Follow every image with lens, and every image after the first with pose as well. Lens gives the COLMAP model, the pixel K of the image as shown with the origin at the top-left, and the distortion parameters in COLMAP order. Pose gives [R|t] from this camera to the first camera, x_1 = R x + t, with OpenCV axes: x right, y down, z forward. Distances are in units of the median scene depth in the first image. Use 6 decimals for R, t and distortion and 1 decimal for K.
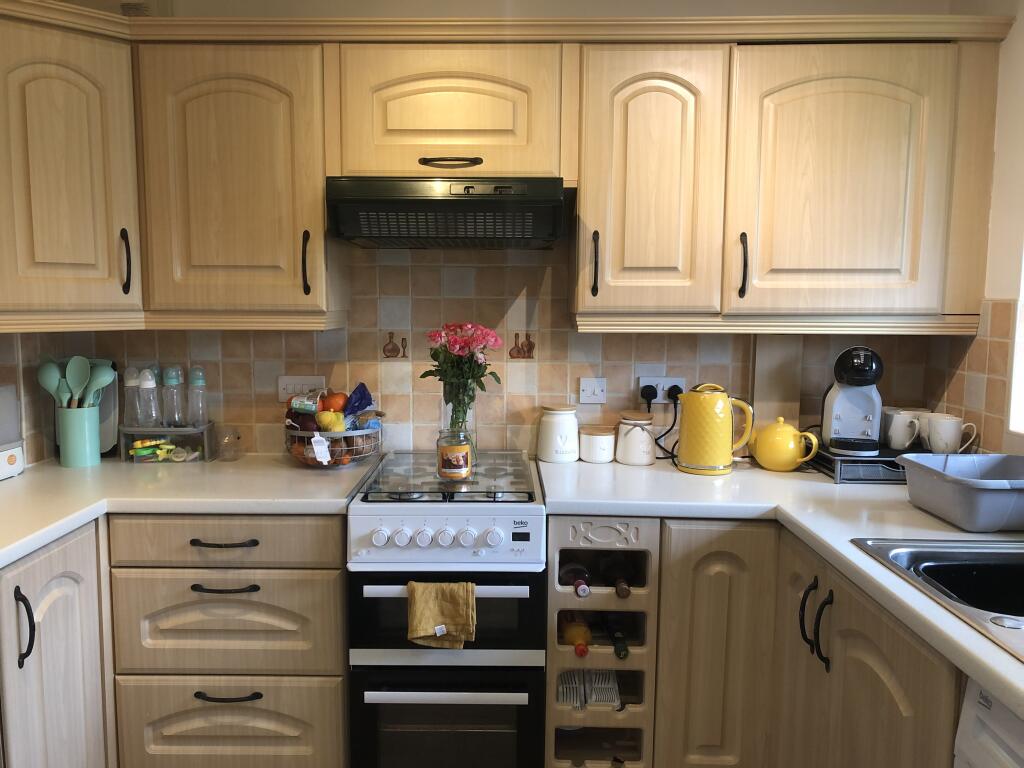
lens RADIAL K [[847.4, 0, 493.4], [0, 847.4, 381.5], [0, 0, 1]] dist [0.052234, -0.054987]
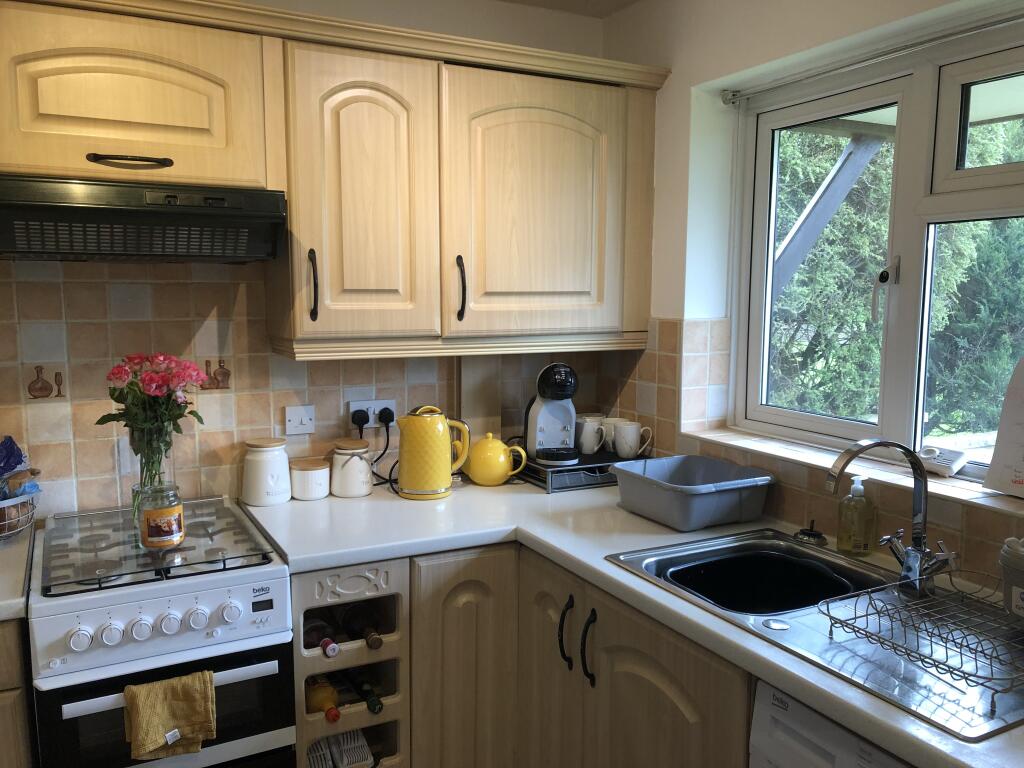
lens RADIAL K [[847.4, 0, 514.1], [0, 847.4, 382.3], [0, 0, 1]] dist [0.052234, -0.054987]
pose [[0.875223, -0.055637, 0.480509, -0.135599], [0.047316, 0.998446, 0.029424, -0.052752], [-0.481400, -0.003016, 0.876496, 0.100995]]
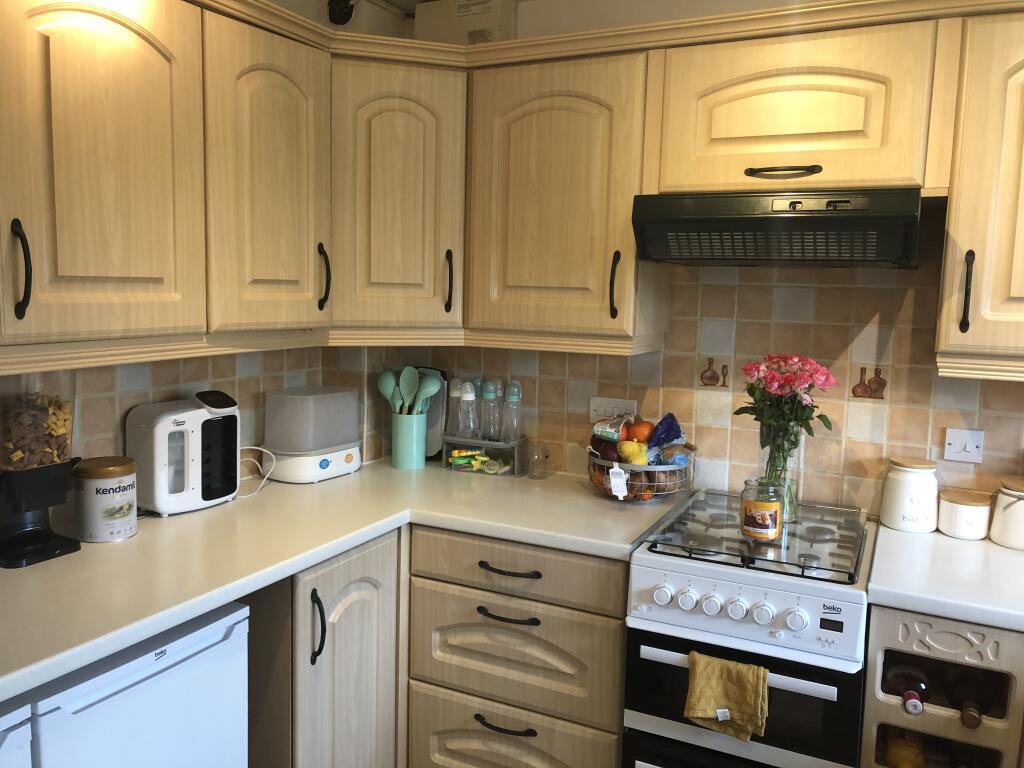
lens RADIAL K [[847.4, 0, 493.3], [0, 847.4, 367.2], [0, 0, 1]] dist [0.052234, -0.054987]
pose [[0.899693, 0.061041, -0.432235, 0.073218], [-0.062323, 0.997993, 0.011213, -0.050981], [0.432052, 0.016850, 0.901691, 0.093012]]
